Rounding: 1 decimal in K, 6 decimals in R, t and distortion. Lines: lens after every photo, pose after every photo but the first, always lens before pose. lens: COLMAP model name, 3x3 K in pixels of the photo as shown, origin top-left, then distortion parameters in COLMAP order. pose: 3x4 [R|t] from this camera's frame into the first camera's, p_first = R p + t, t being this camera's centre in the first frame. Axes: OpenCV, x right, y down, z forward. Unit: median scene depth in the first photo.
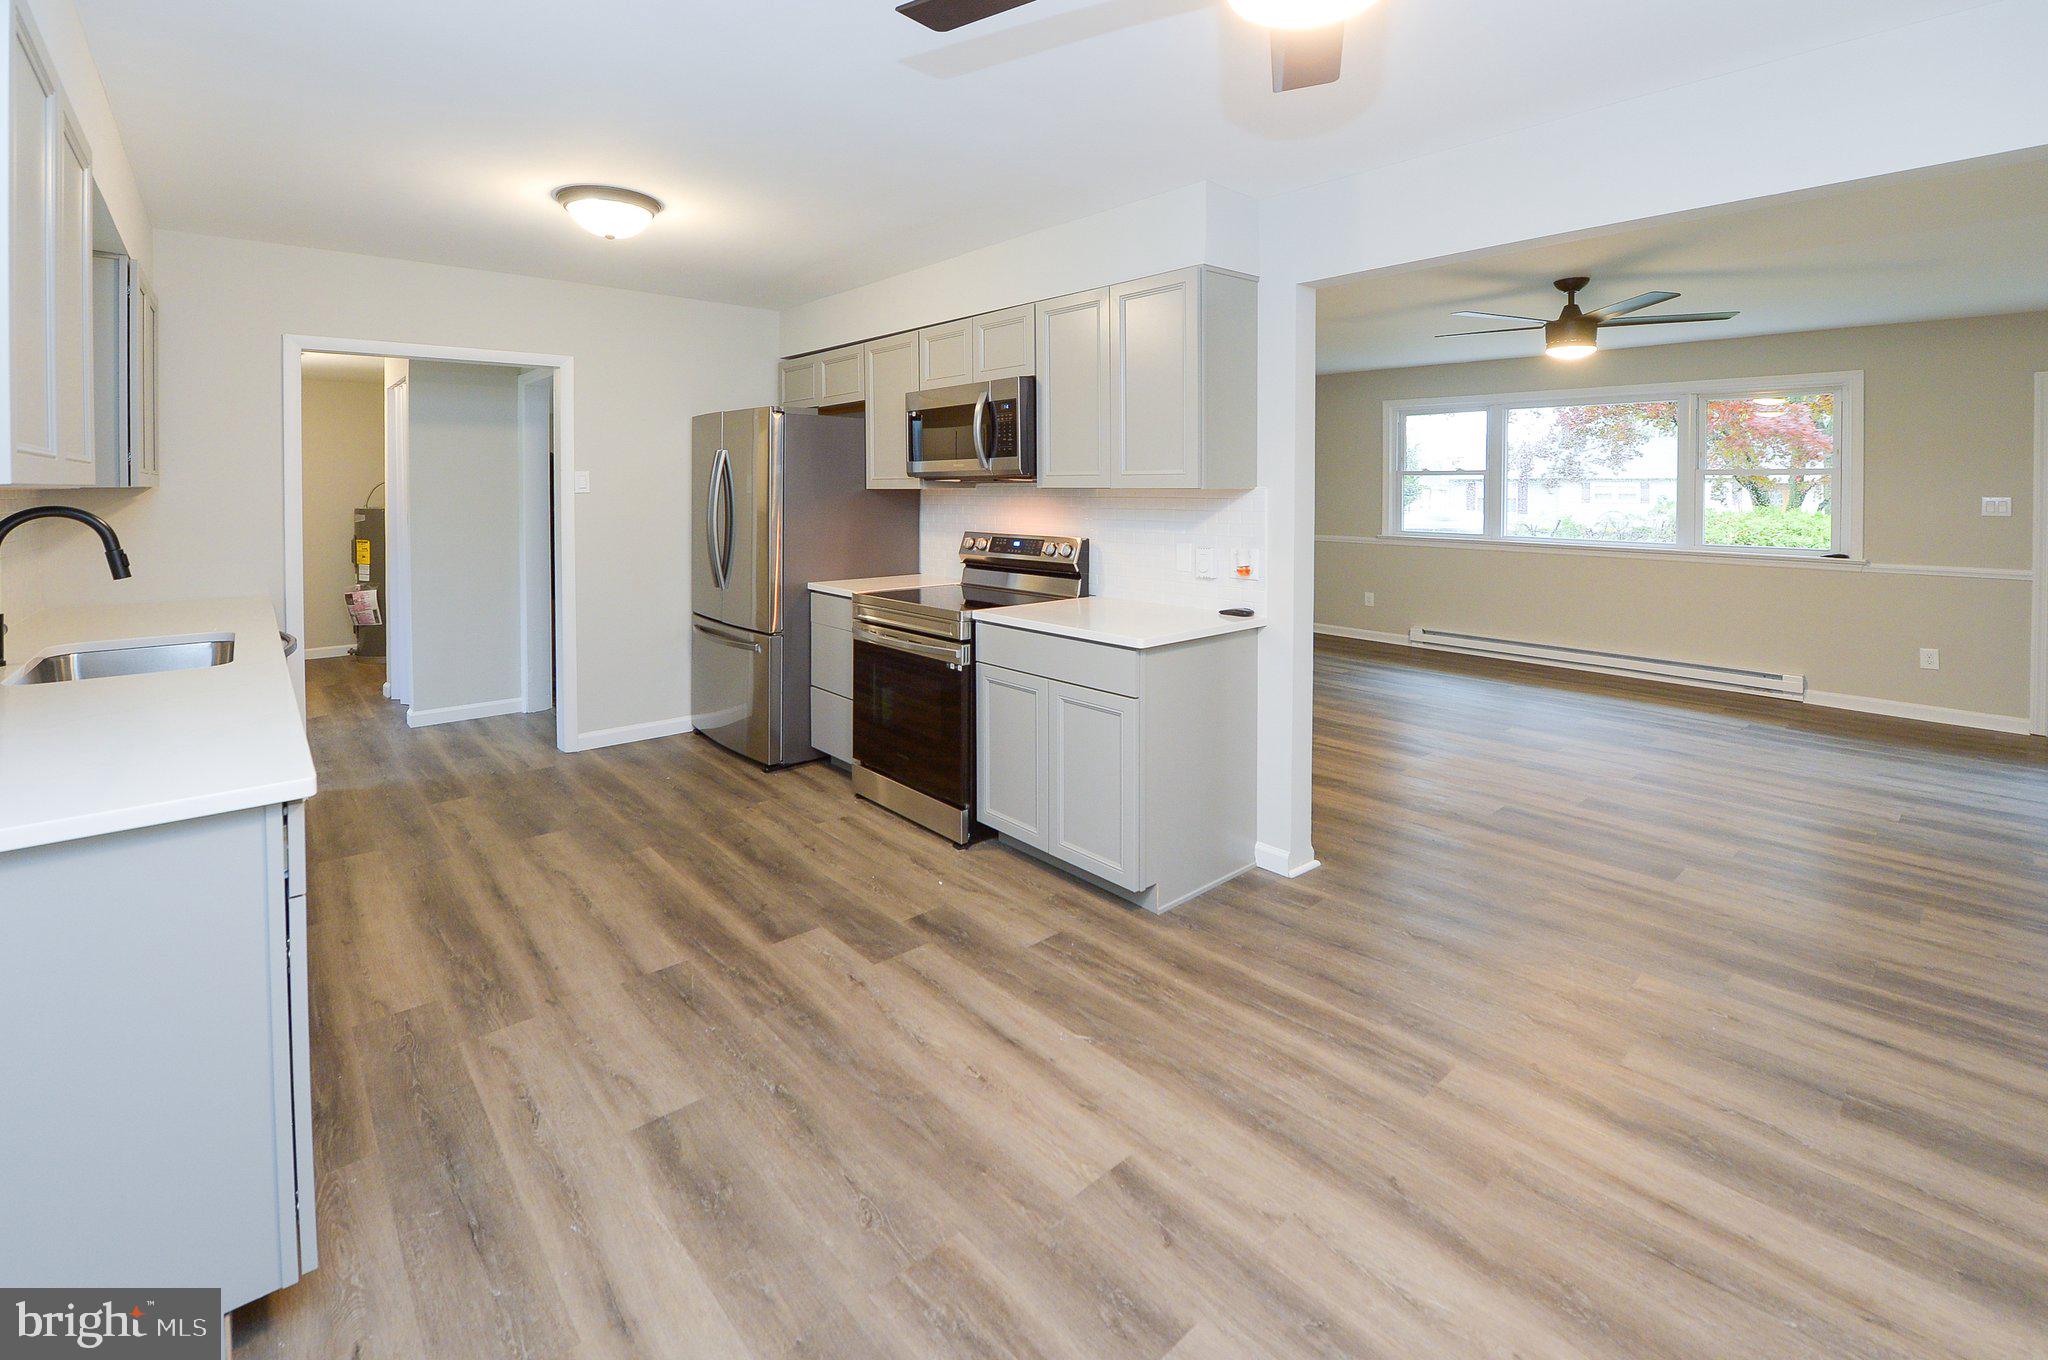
lens RADIAL K [[831.2, 0, 1019.9], [0, 831.2, 685.0], [0, 0, 1]] dist [0.001008, 0.000377]
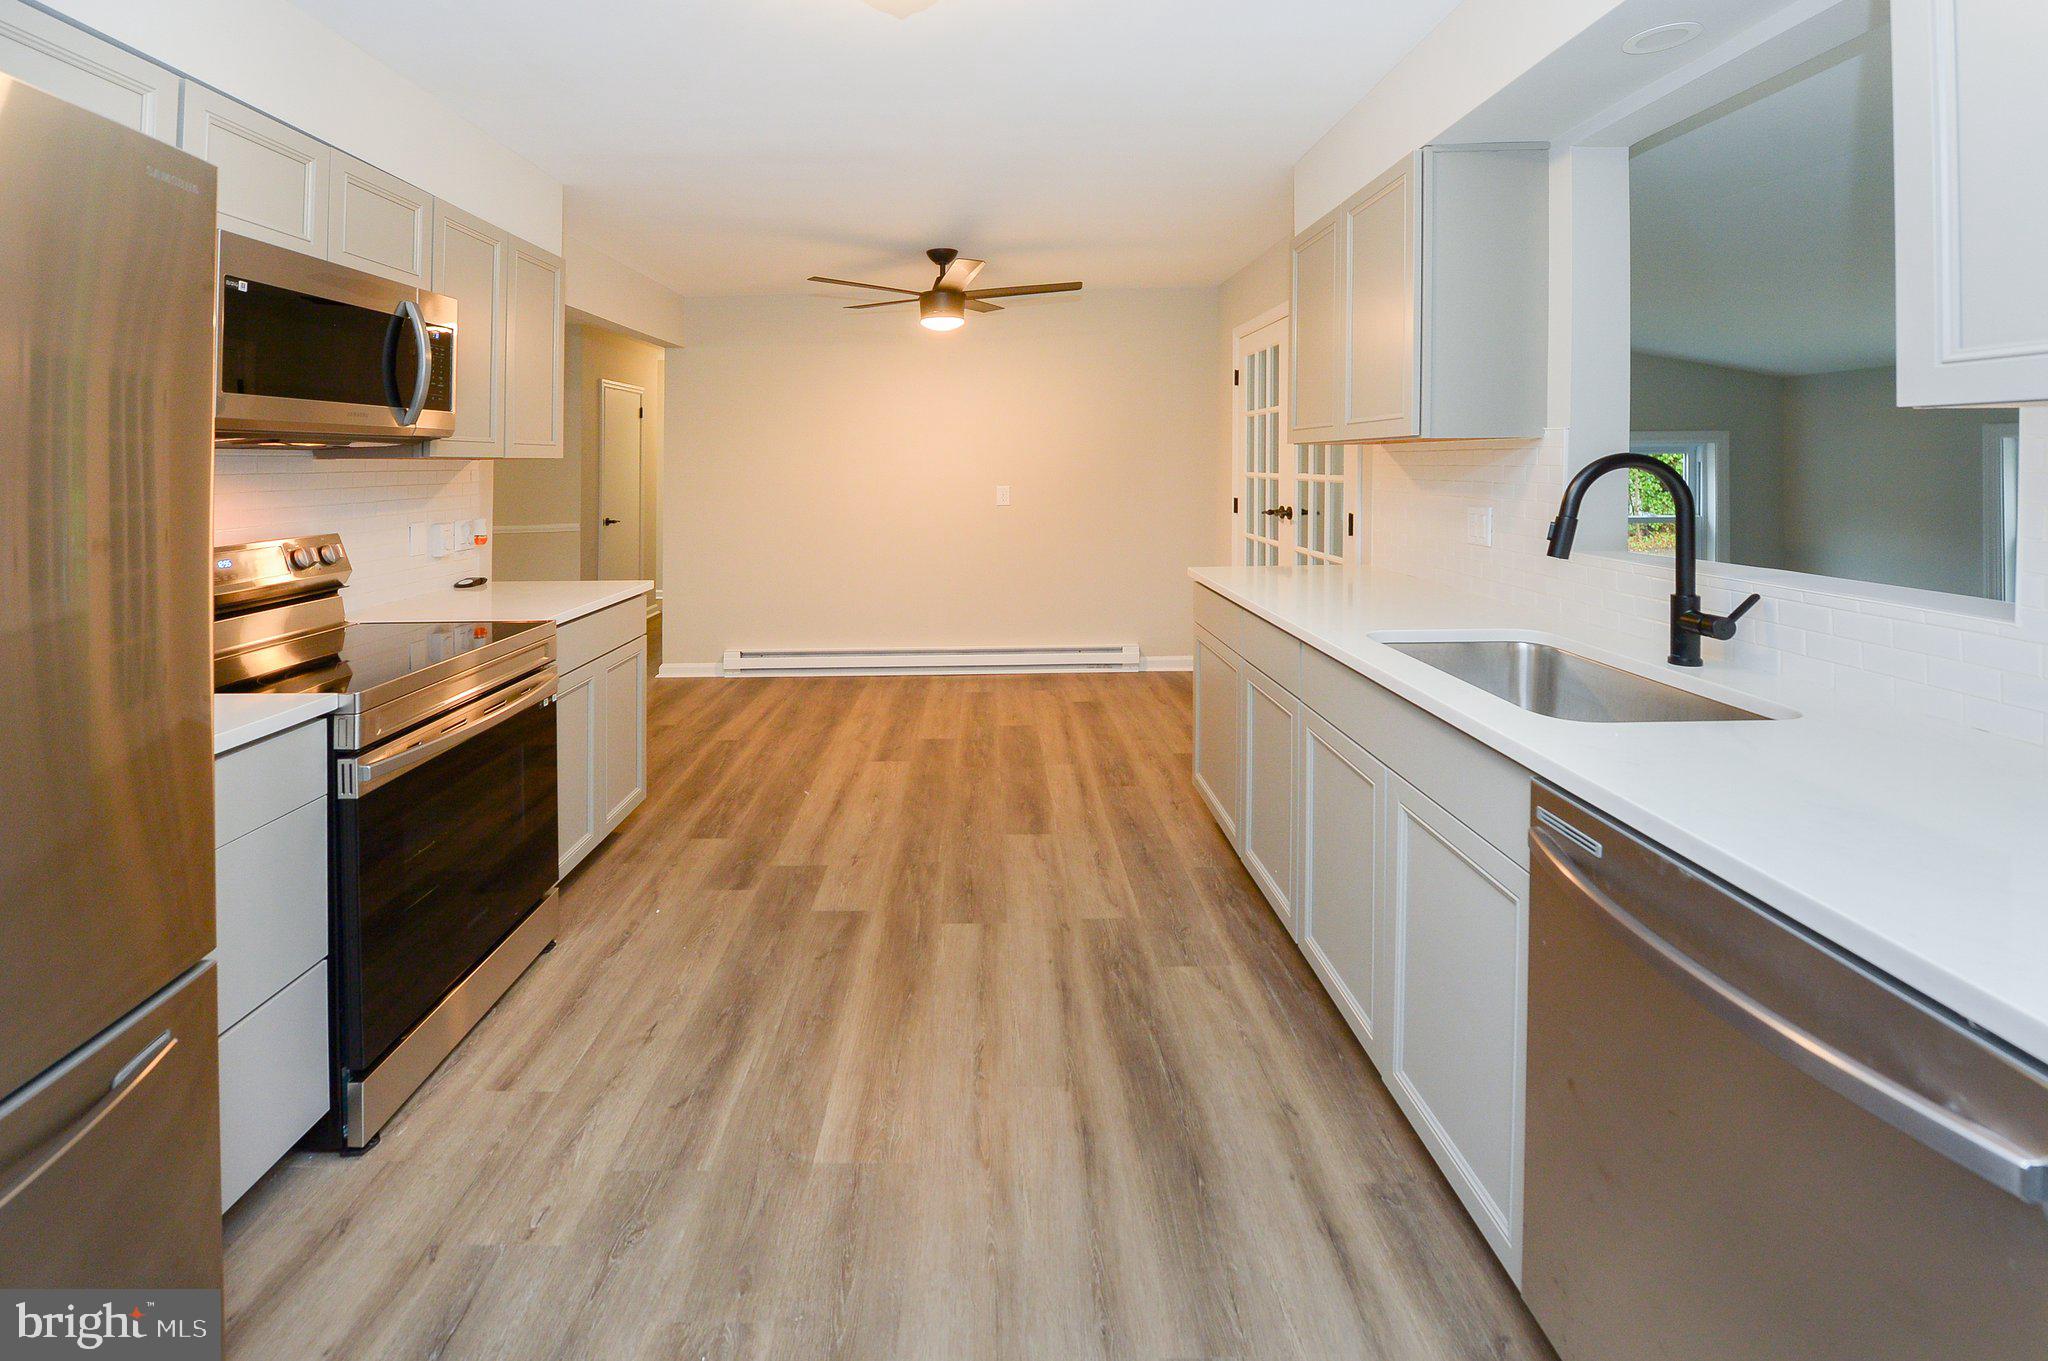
lens RADIAL K [[831.2, 0, 1023.0], [0, 831.2, 676.1], [0, 0, 1]] dist [0.001008, 0.000377]
pose [[-0.760863, -0.143878, 0.632761, -1.117326], [0.171202, 0.896053, 0.409607, -0.327496], [-0.625921, 0.419985, -0.657142, 1.560594]]
